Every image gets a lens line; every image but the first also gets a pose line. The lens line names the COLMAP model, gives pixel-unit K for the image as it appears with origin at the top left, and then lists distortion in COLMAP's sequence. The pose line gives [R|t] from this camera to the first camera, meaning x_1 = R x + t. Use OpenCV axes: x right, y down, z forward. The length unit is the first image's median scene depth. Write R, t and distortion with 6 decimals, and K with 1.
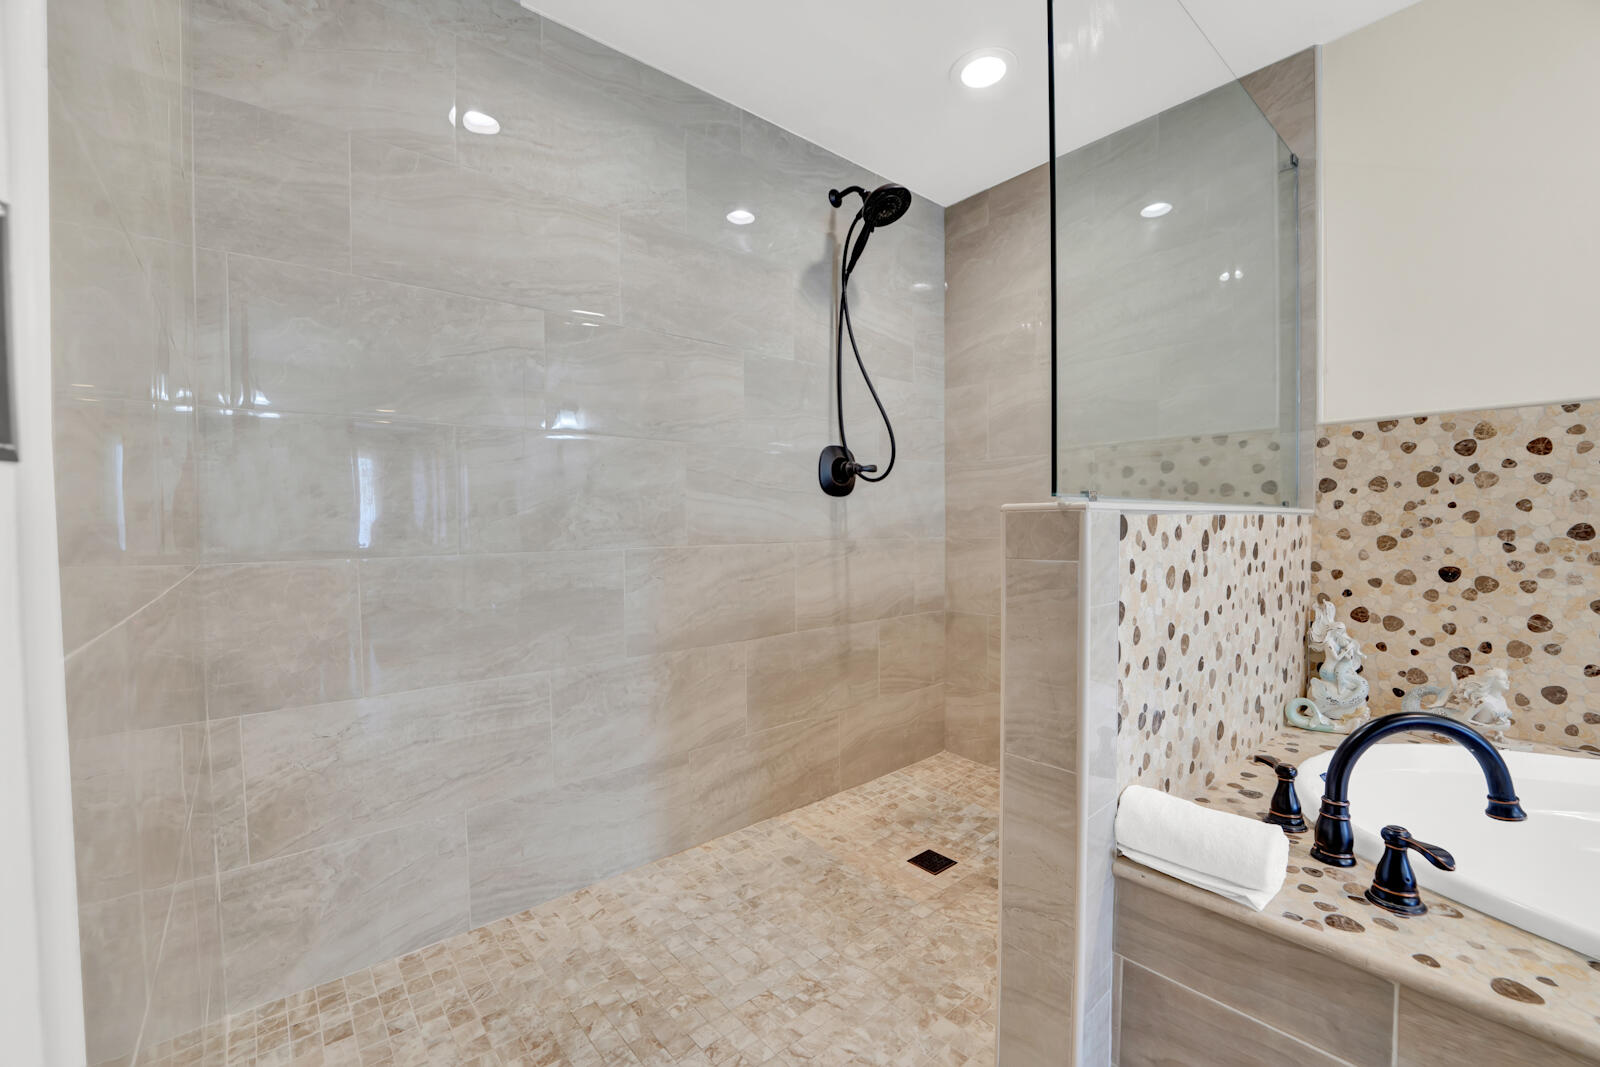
lens RADIAL K [[653.9, 0, 794.8], [0, 653.9, 541.6], [0, 0, 1]] dist [-0.035070, 0.005596]
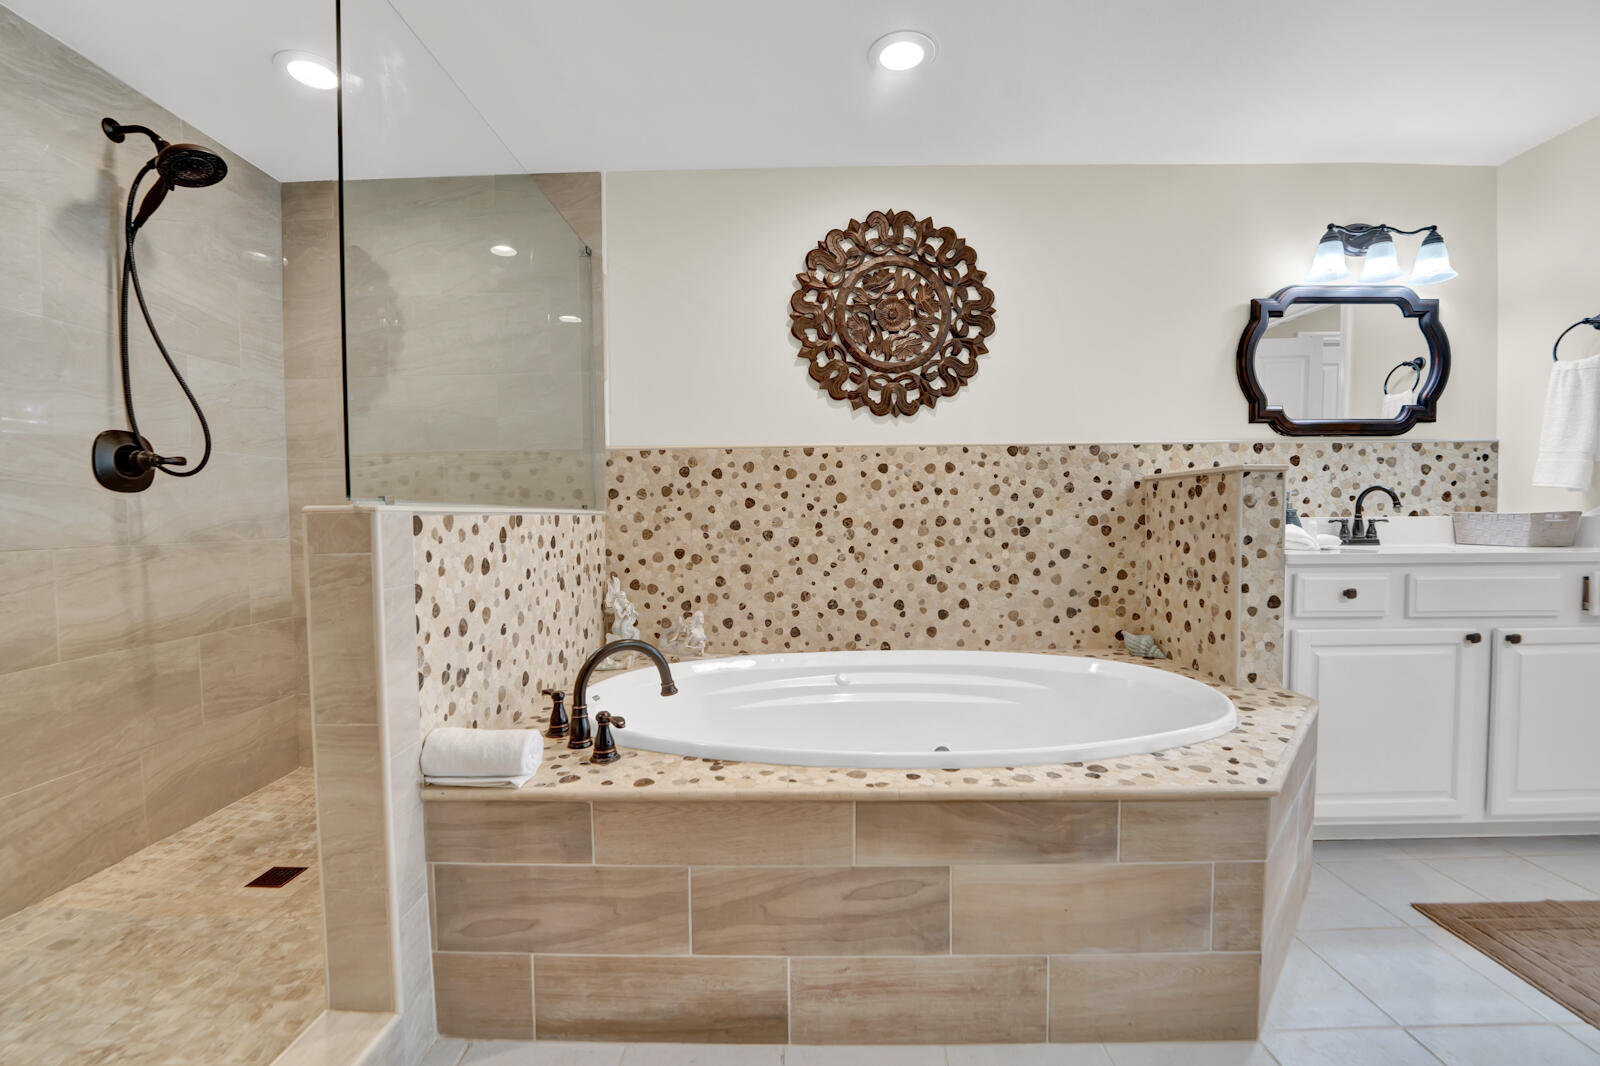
lens RADIAL K [[653.9, 0, 794.8], [0, 653.9, 541.1], [0, 0, 1]] dist [-0.035070, 0.005596]
pose [[0.656696, -0.027247, 0.753663, 0.022065], [0.026512, 0.999563, 0.013036, 0.006631], [-0.753689, 0.011421, 0.657132, -0.223398]]
